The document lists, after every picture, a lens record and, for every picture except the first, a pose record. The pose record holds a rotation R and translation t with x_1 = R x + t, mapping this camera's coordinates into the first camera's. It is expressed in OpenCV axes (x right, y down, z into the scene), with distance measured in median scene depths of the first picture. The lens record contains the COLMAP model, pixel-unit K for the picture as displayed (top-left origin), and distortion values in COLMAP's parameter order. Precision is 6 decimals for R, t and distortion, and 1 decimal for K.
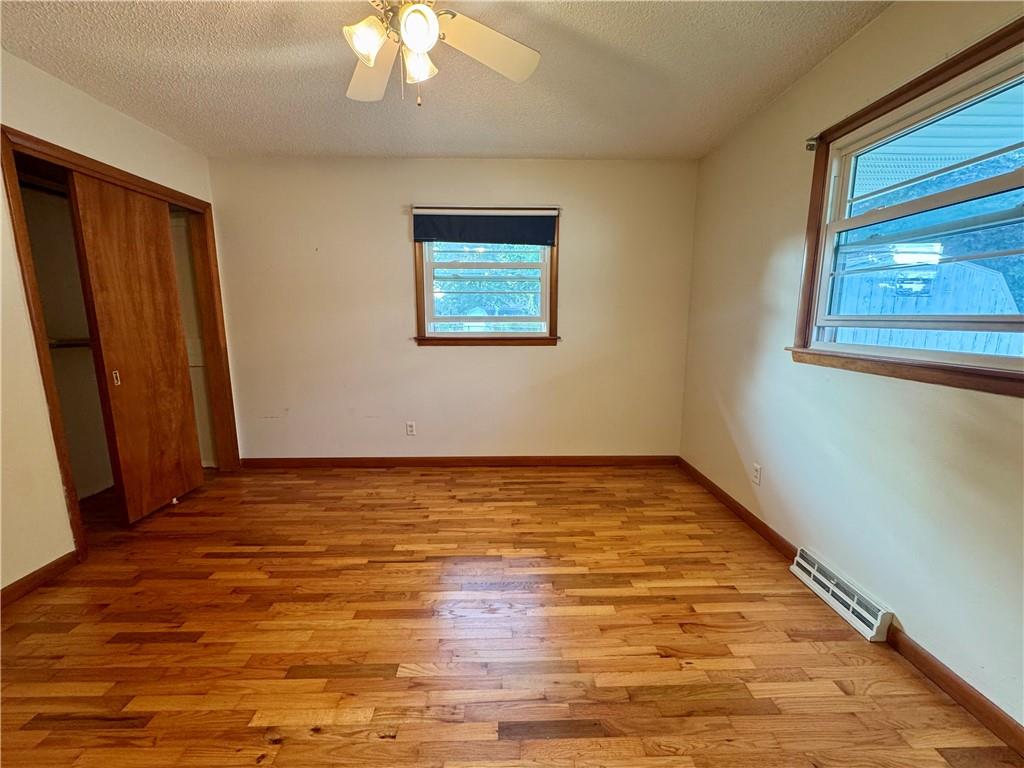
lens RADIAL K [[413.0, 0, 512.0], [0, 413.0, 380.6], [0, 0, 1]] dist [-0.000517, 0.000109]
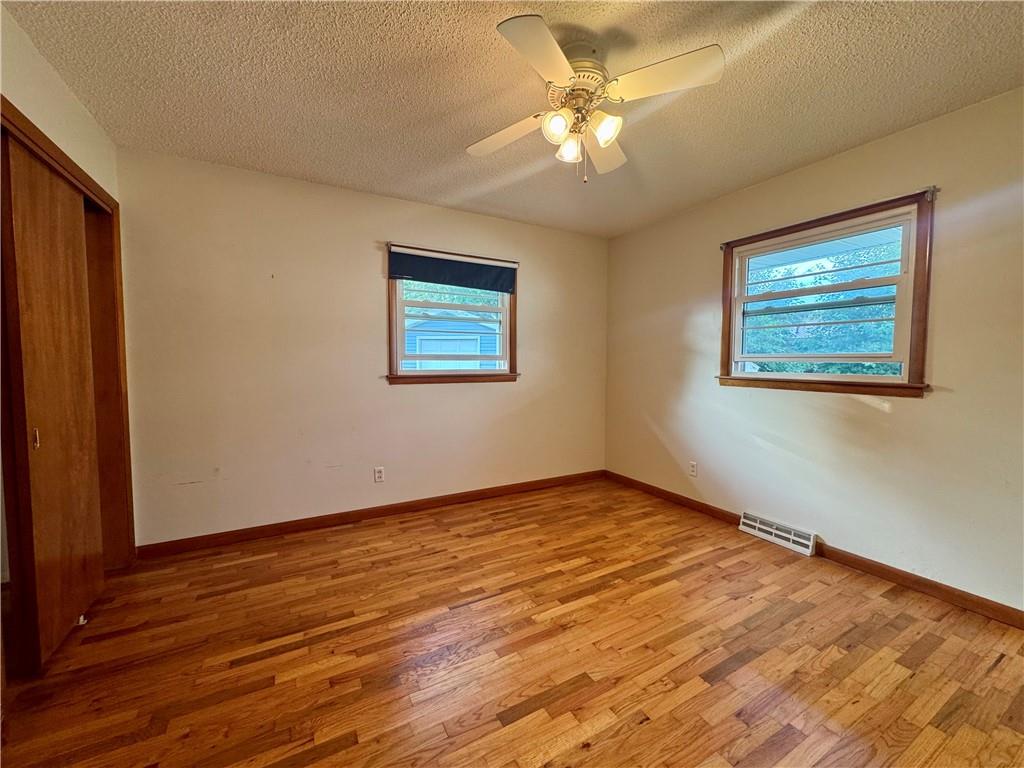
lens RADIAL K [[413.0, 0, 510.3], [0, 413.0, 379.2], [0, 0, 1]] dist [-0.000517, 0.000109]
pose [[0.880120, -0.017952, 0.474411, -0.627069], [0.069010, 0.993509, -0.090431, 0.012568], [-0.469708, 0.112329, 0.875646, 0.050181]]
